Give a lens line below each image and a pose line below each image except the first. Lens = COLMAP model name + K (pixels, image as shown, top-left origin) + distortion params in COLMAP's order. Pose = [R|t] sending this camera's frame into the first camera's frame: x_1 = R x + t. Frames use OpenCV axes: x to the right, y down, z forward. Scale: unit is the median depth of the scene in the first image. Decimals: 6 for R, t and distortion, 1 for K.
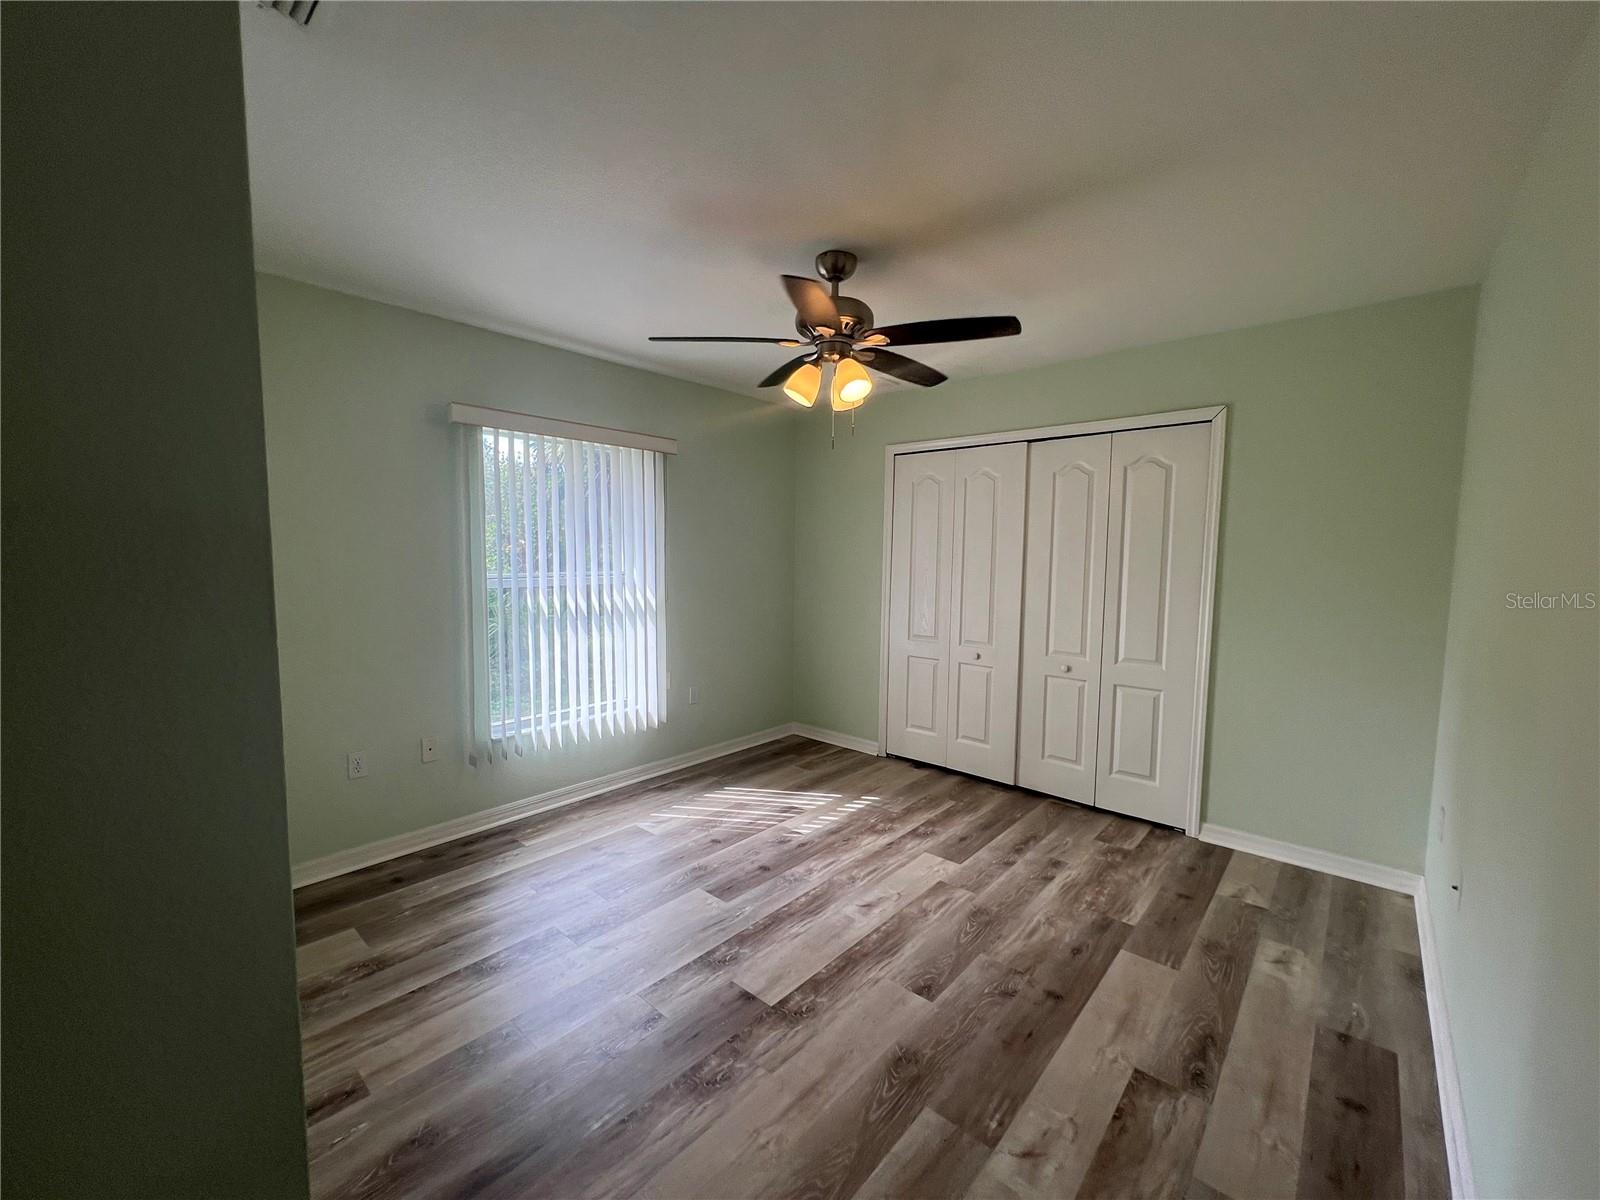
lens RADIAL K [[640.2, 0, 804.0], [0, 640.2, 611.2], [0, 0, 1]] dist [-0.001366, 0.000261]
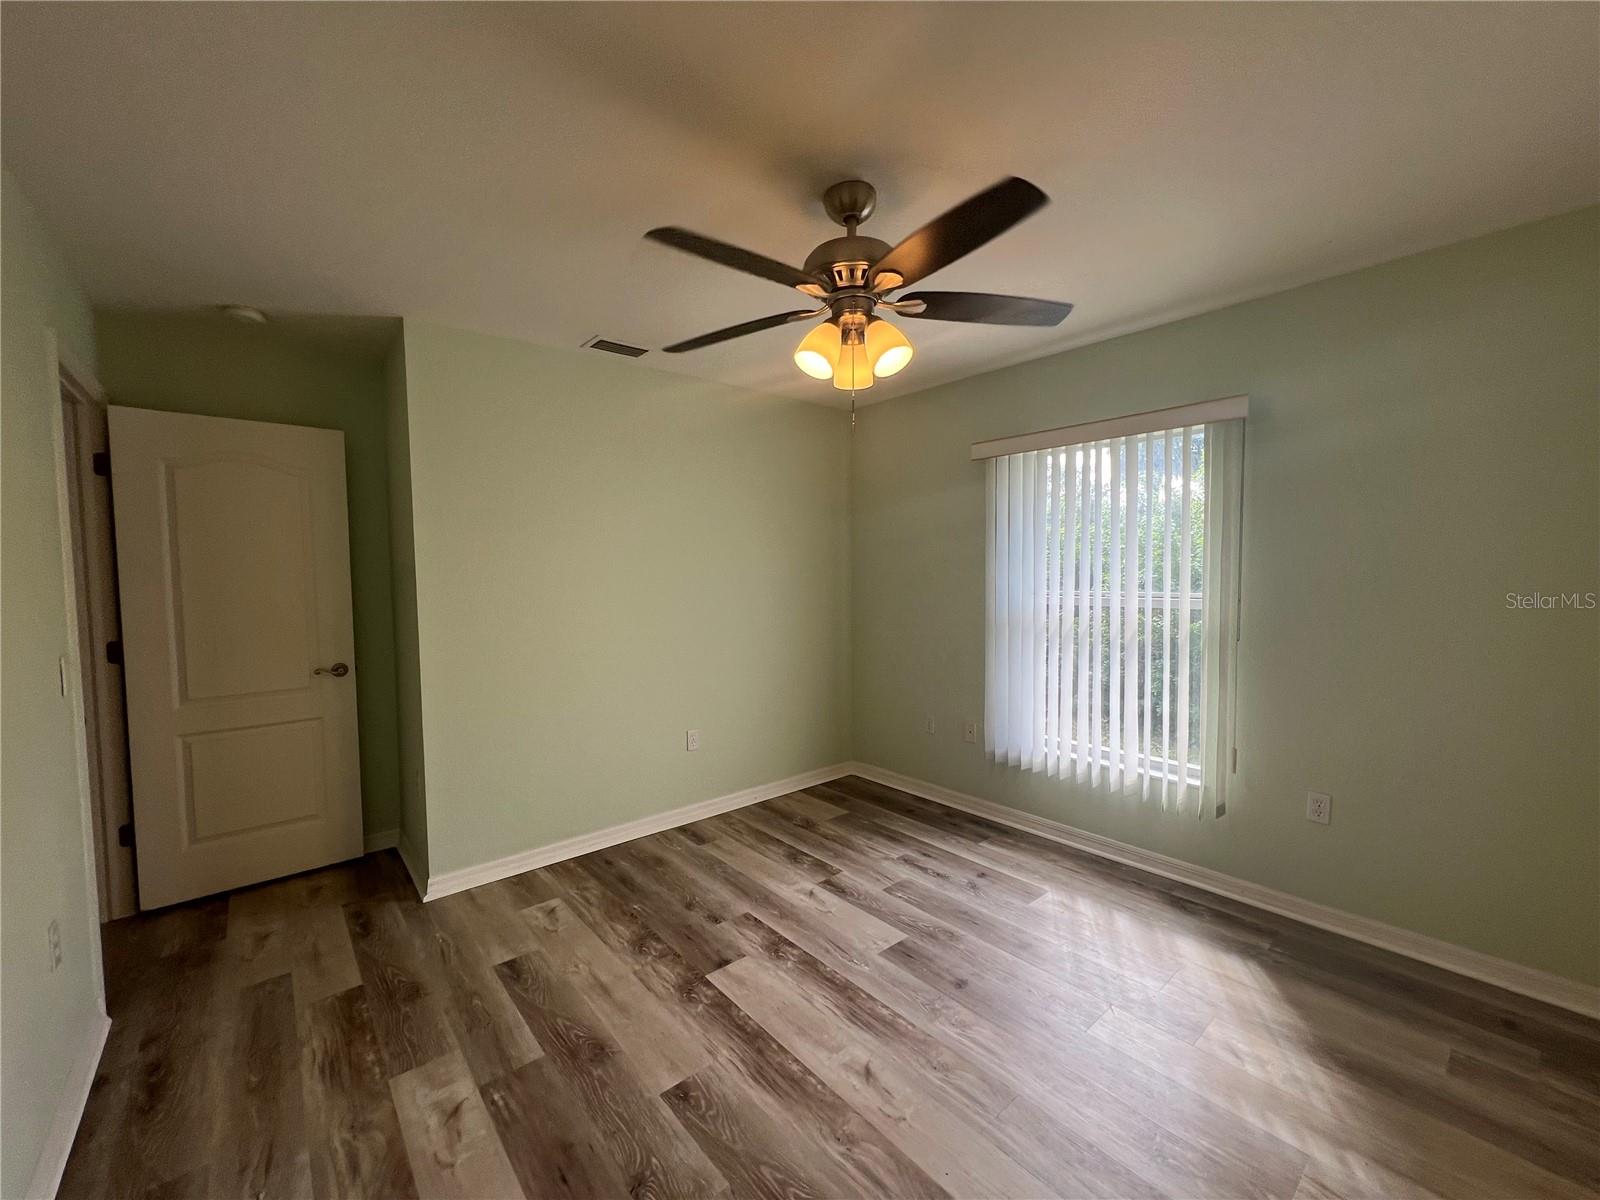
lens RADIAL K [[640.2, 0, 796.1], [0, 640.2, 608.9], [0, 0, 1]] dist [-0.001366, 0.000261]
pose [[-0.146131, 0.051816, -0.987907, 0.868119], [-0.082350, 0.994524, 0.064344, -0.090940], [0.985832, 0.090757, -0.141064, 1.096203]]
